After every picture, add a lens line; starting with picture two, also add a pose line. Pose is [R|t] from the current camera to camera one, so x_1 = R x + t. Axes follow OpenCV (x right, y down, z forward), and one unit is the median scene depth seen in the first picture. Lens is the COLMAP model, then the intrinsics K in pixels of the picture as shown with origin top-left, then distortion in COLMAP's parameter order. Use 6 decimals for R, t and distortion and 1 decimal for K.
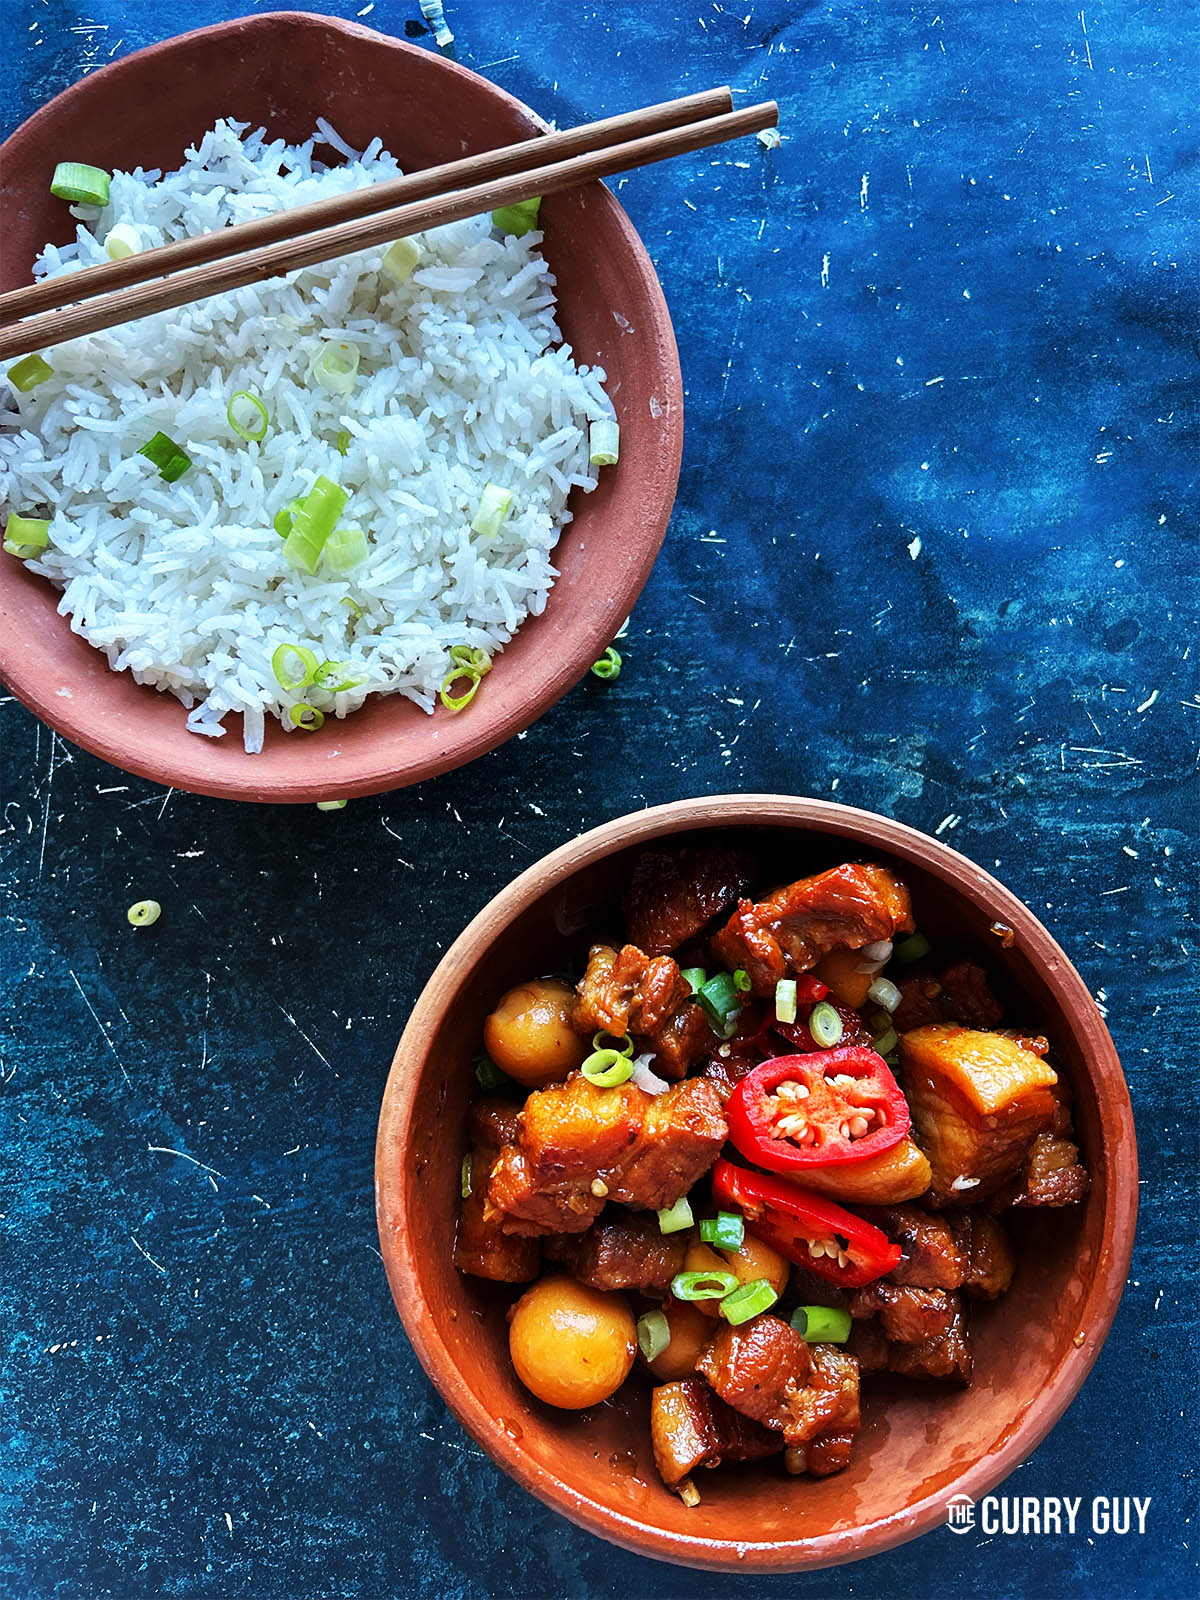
lens RADIAL K [[1293.2, 0, 600.9], [0, 1293.2, 857.3], [0, 0, 1]] dist [-0.009851, -0.006165]
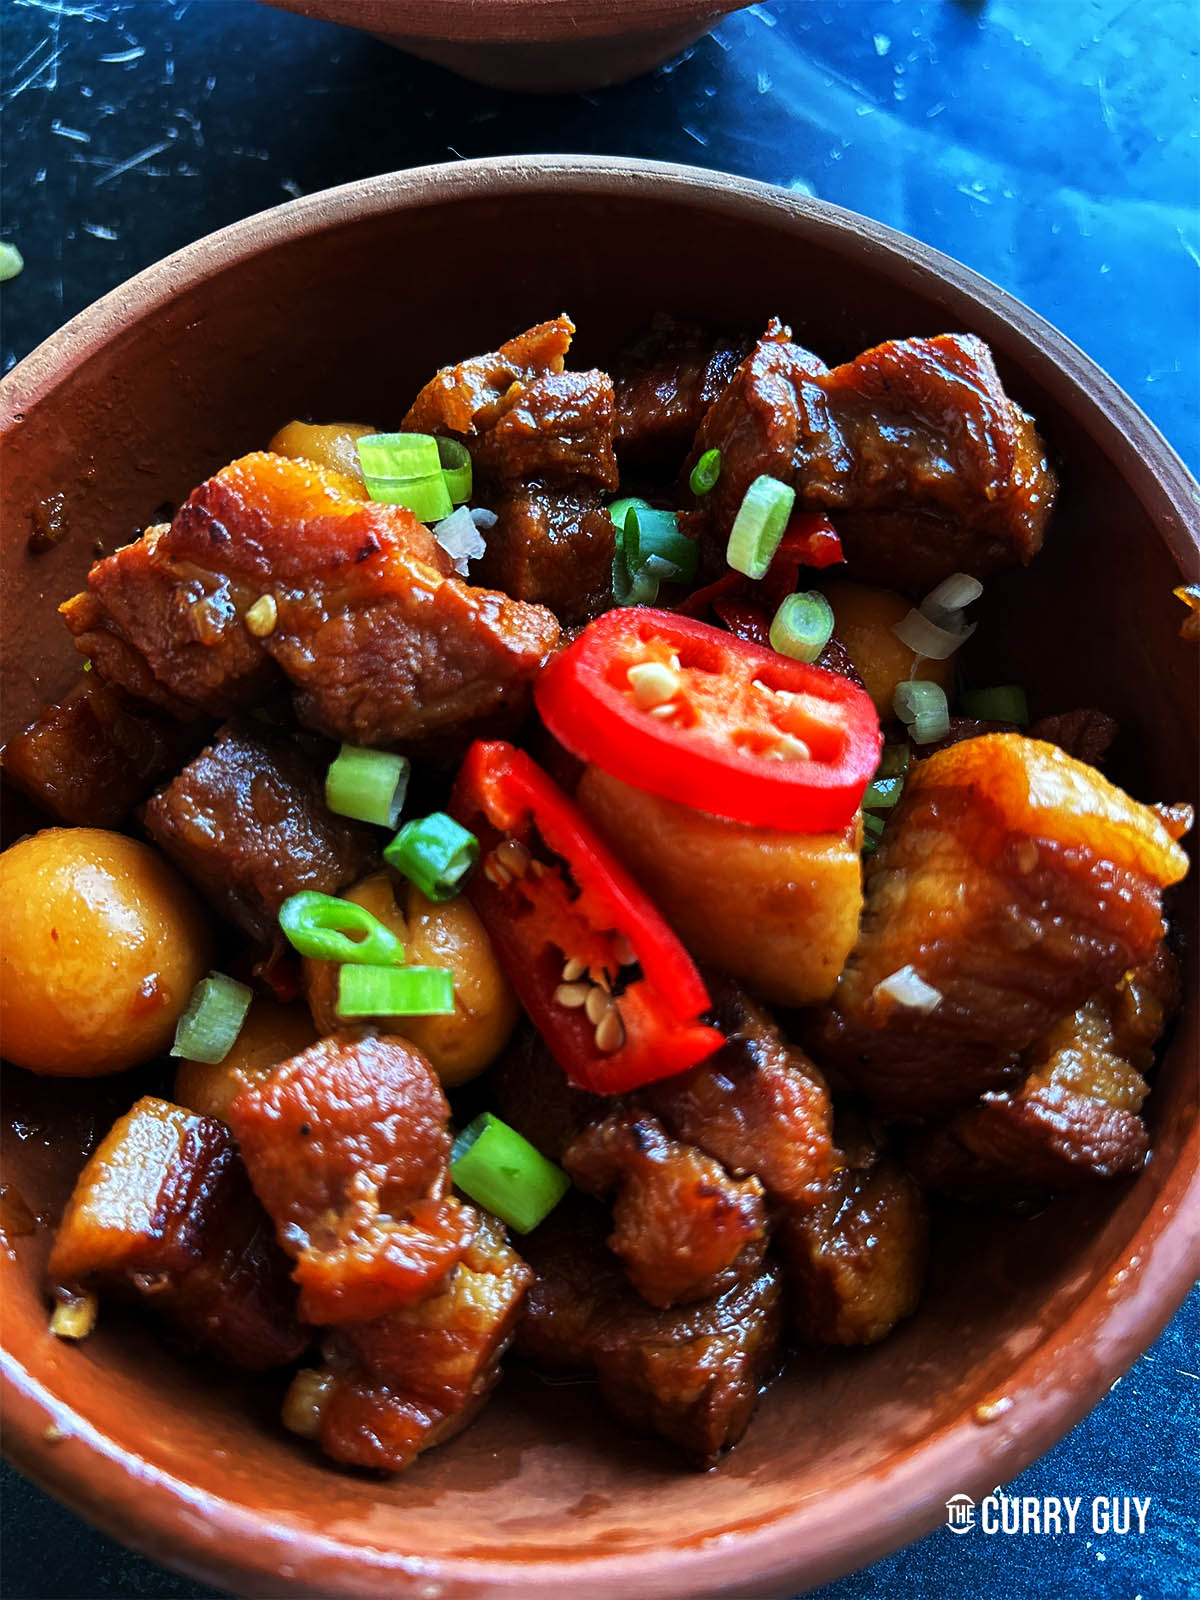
lens RADIAL K [[1293.2, 0, 600.9], [0, 1293.2, 857.3], [0, 0, 1]] dist [-0.009851, -0.006165]
pose [[0.863667, 0.478496, -0.158496, 0.232444], [-0.503304, 0.835878, -0.219076, 0.367497], [0.027657, 0.268980, 0.962749, 0.519756]]
